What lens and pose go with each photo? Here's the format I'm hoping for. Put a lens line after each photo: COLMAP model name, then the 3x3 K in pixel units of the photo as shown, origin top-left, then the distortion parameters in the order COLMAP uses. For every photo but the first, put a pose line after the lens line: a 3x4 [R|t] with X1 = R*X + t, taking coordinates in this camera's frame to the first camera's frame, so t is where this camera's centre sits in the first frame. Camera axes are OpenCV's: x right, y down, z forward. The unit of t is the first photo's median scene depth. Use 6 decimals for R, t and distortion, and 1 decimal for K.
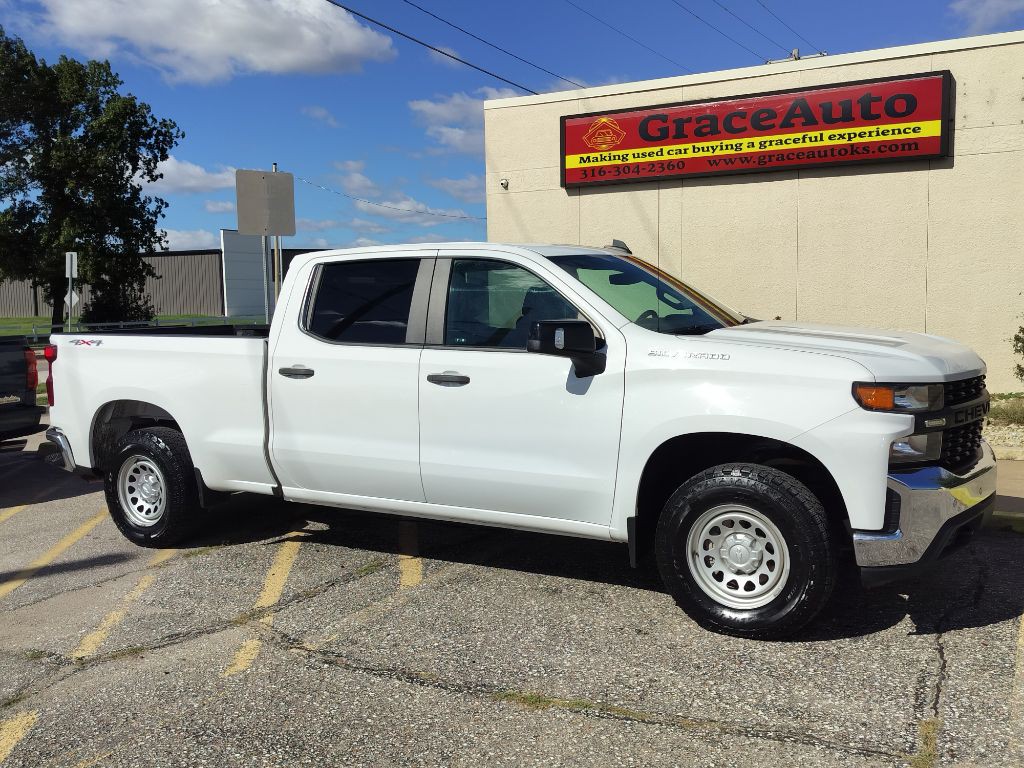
lens RADIAL K [[964.0, 0, 513.5], [0, 964.0, 388.4], [0, 0, 1]] dist [0.100910, -0.164862]
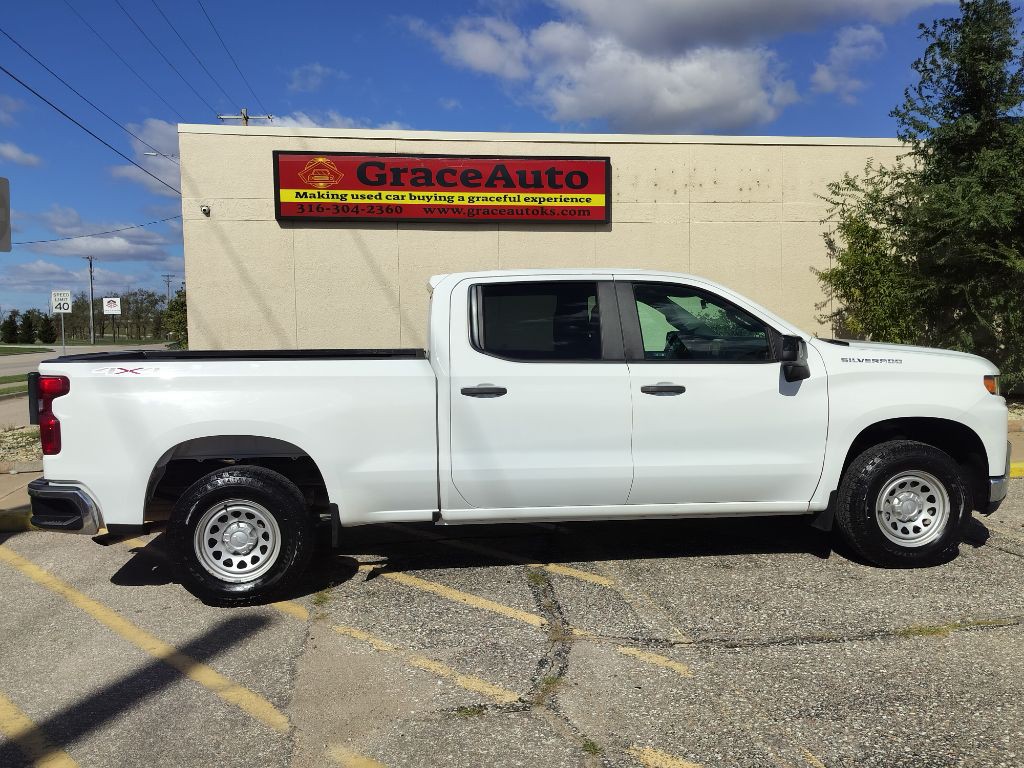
lens RADIAL K [[879.6, 0, 513.9], [0, 879.6, 388.9], [0, 0, 1]] dist [0.108248, -0.174668]
pose [[0.800286, -0.034750, 0.598611, -0.359922], [0.054526, 0.998401, -0.014937, -0.001923], [-0.597135, 0.044594, 0.800900, 0.123439]]
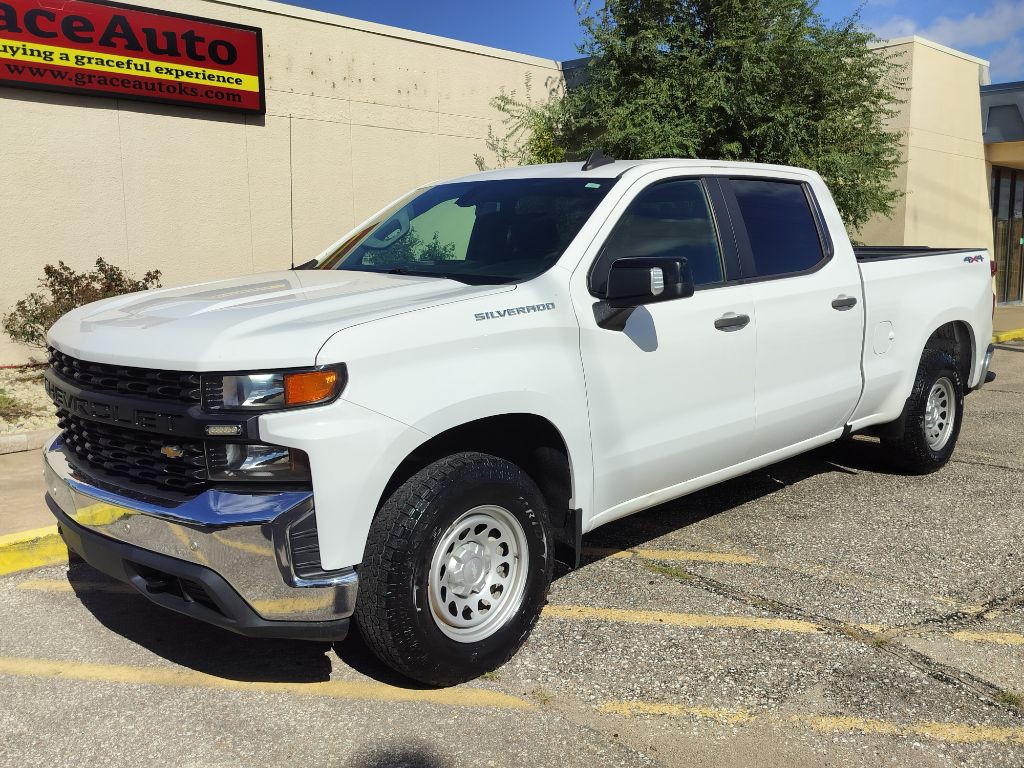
lens RADIAL K [[940.2, 0, 513.6], [0, 940.2, 382.5], [0, 0, 1]] dist [0.070141, -0.100561]
pose [[0.291452, -0.115366, 0.949603, -0.438875], [0.090345, 0.991583, 0.092737, -0.022775], [-0.952310, 0.058764, 0.299421, 0.437500]]
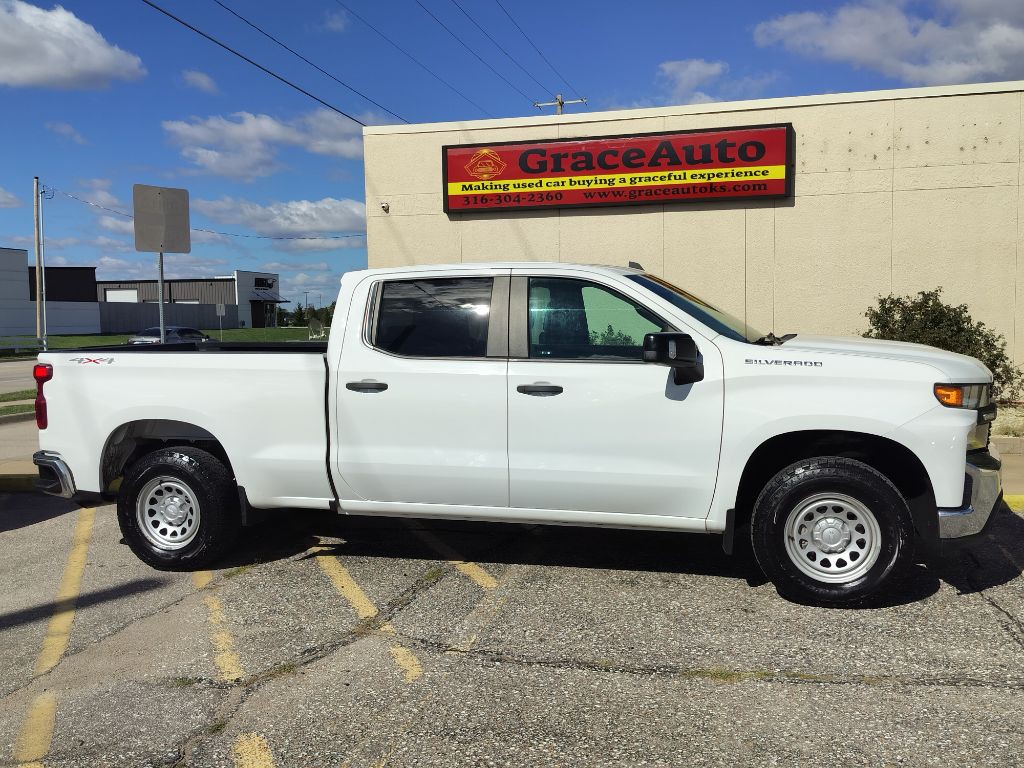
lens RADIAL K [[919.6, 0, 509.2], [0, 919.6, 386.8], [0, 0, 1]] dist [0.098214, -0.152968]
pose [[0.968391, -0.018361, 0.248761, -0.155219], [0.023184, 0.999595, -0.016473, 0.001404], [-0.248358, 0.021720, 0.968425, 0.008823]]
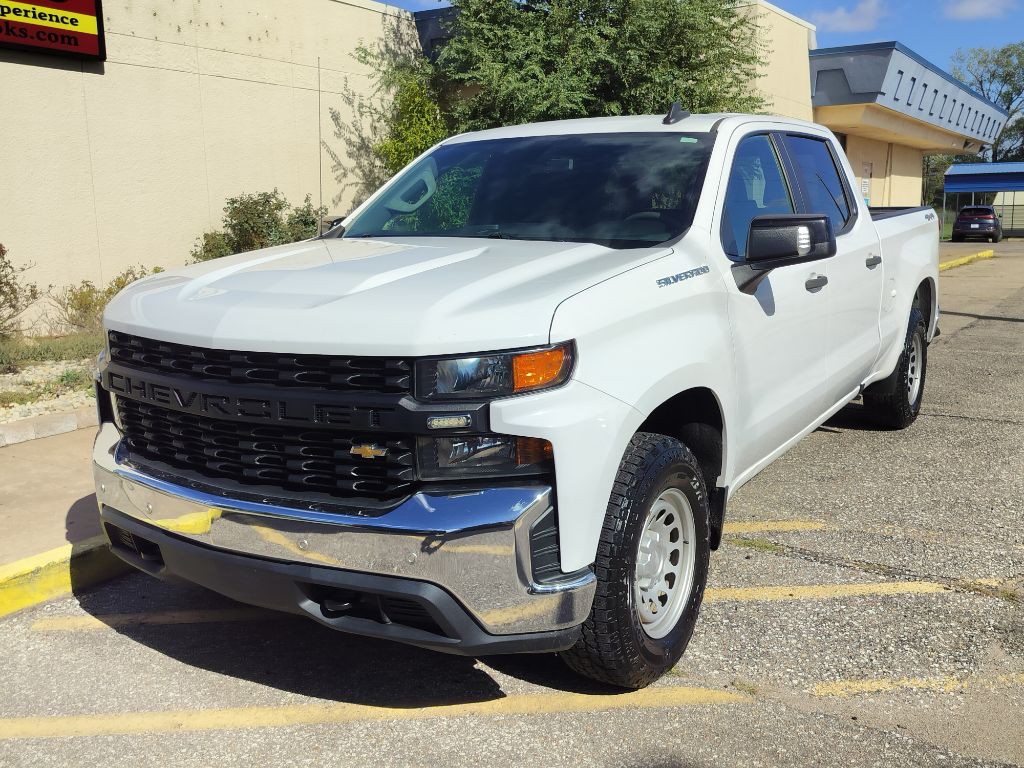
lens RADIAL K [[987.8, 0, 508.1], [0, 987.8, 381.8], [0, 0, 1]] dist [0.054896, -0.075385]
pose [[0.072253, -0.148861, 0.986215, -0.445032], [0.110932, 0.983864, 0.140379, -0.032943], [-0.991198, 0.099260, 0.087600, 0.549560]]
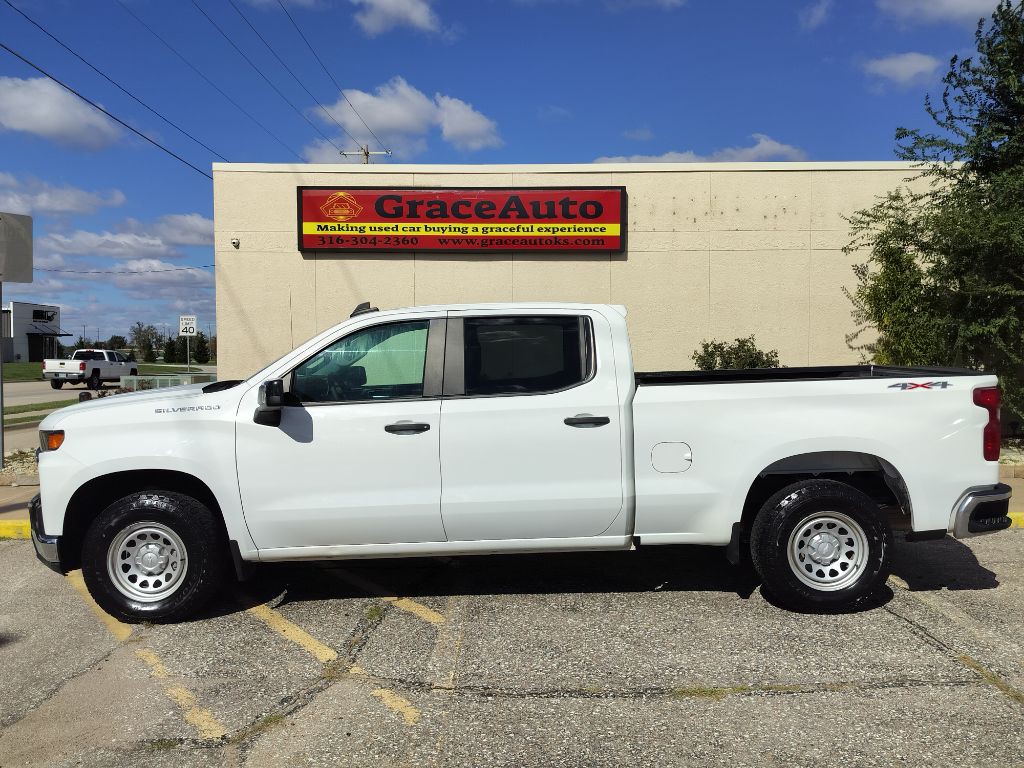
lens RADIAL K [[870.0, 0, 510.5], [0, 870.0, 388.3], [0, 0, 1]] dist [0.115547, -0.195085]
pose [[0.883145, -0.003043, 0.469090, -0.227327], [0.029748, 0.998330, -0.049529, -0.000978], [-0.468156, 0.057695, 0.881760, 0.047072]]
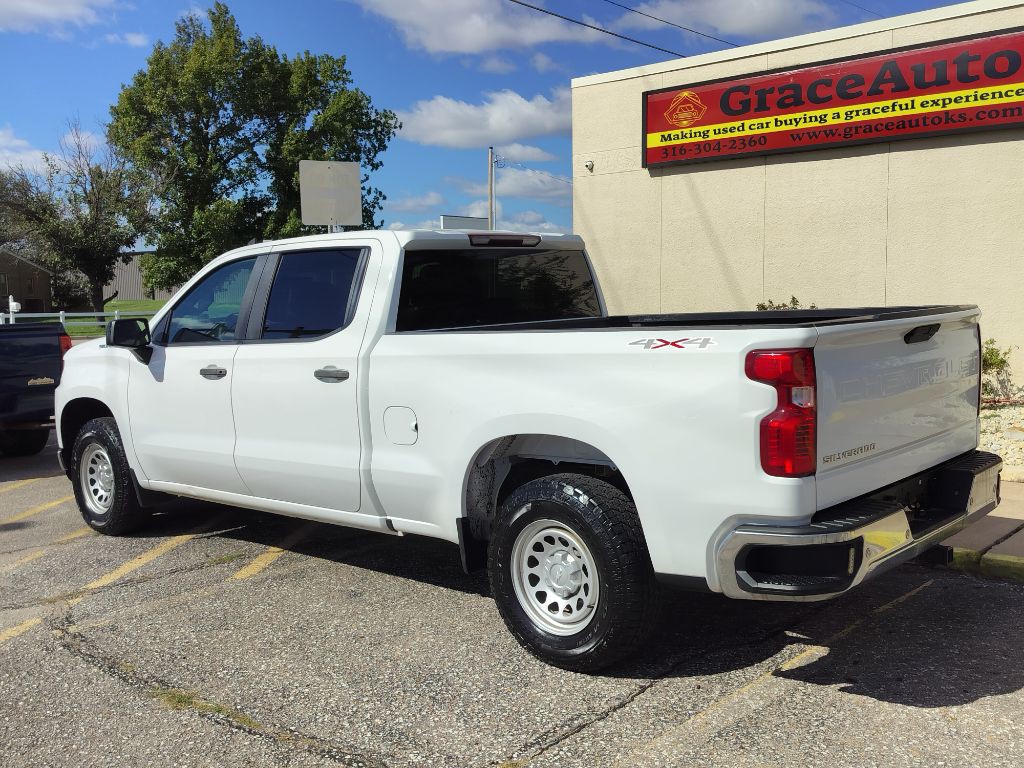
lens RADIAL K [[1005.3, 0, 515.5], [0, 1005.3, 385.3], [0, 0, 1]] dist [0.096751, -0.158007]
pose [[0.969884, 0.026082, -0.242168, 0.196169], [-0.023832, 0.999641, 0.012219, -0.007648], [0.242399, -0.006079, 0.970157, 0.023218]]
